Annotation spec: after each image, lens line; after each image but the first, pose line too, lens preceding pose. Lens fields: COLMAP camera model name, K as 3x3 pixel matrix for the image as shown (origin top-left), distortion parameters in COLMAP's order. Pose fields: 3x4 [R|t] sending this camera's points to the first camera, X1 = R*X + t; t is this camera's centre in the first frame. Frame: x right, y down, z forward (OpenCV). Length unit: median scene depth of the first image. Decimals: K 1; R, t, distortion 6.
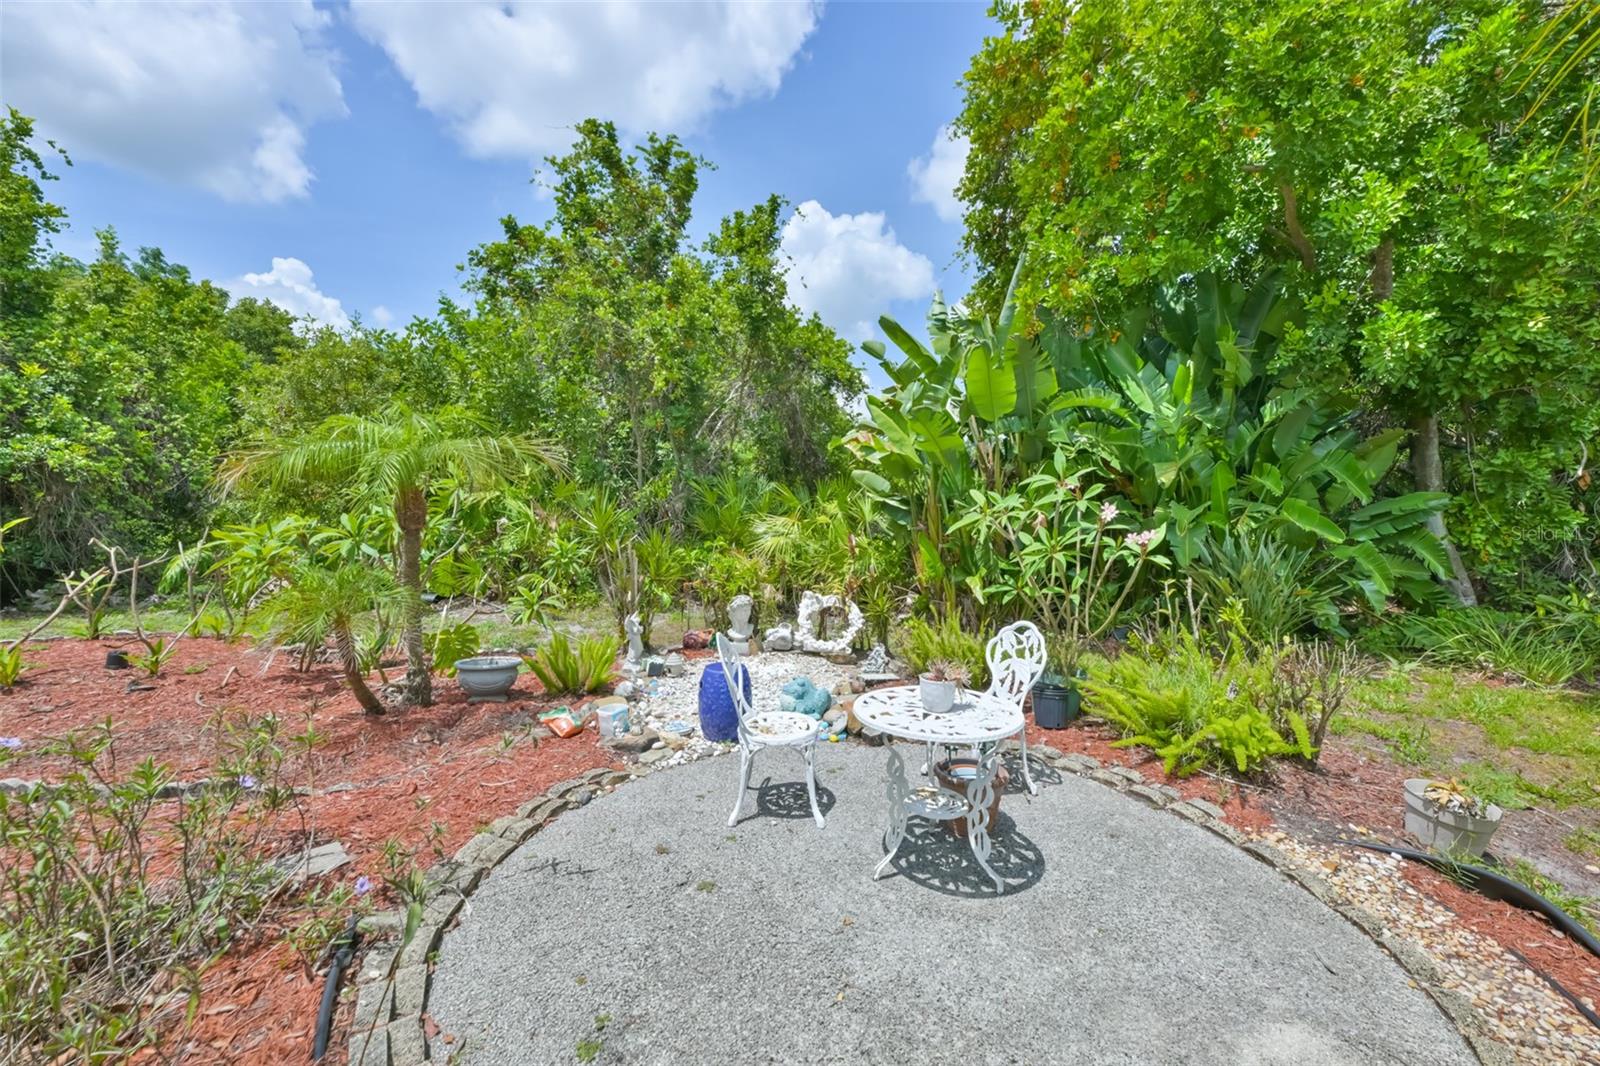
lens RADIAL K [[634.7, 0, 803.4], [0, 634.7, 536.8], [0, 0, 1]] dist [-0.001100, 0.000296]
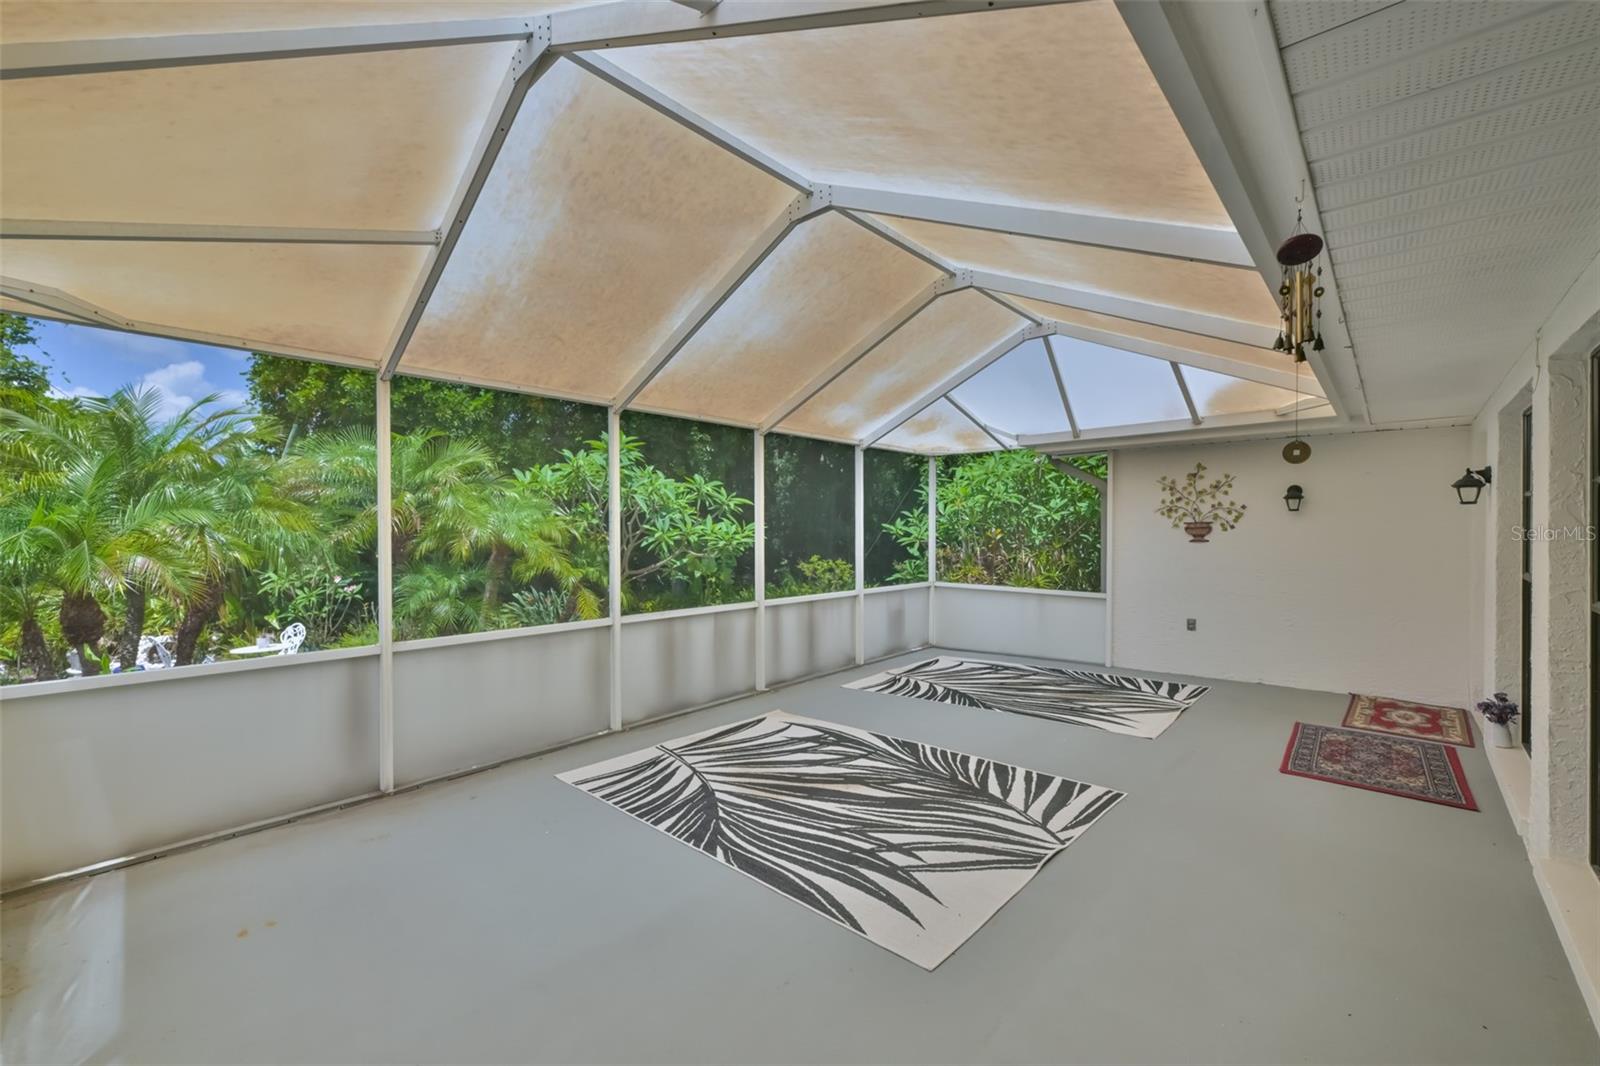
lens RADIAL K [[634.7, 0, 803.4], [0, 634.7, 536.8], [0, 0, 1]] dist [-0.001100, 0.000296]
pose [[0.560285, -0.023075, 0.827978, -0.534964], [0.062814, 0.997917, -0.014695, -0.050542], [-0.825915, 0.060242, 0.560567, -1.842533]]
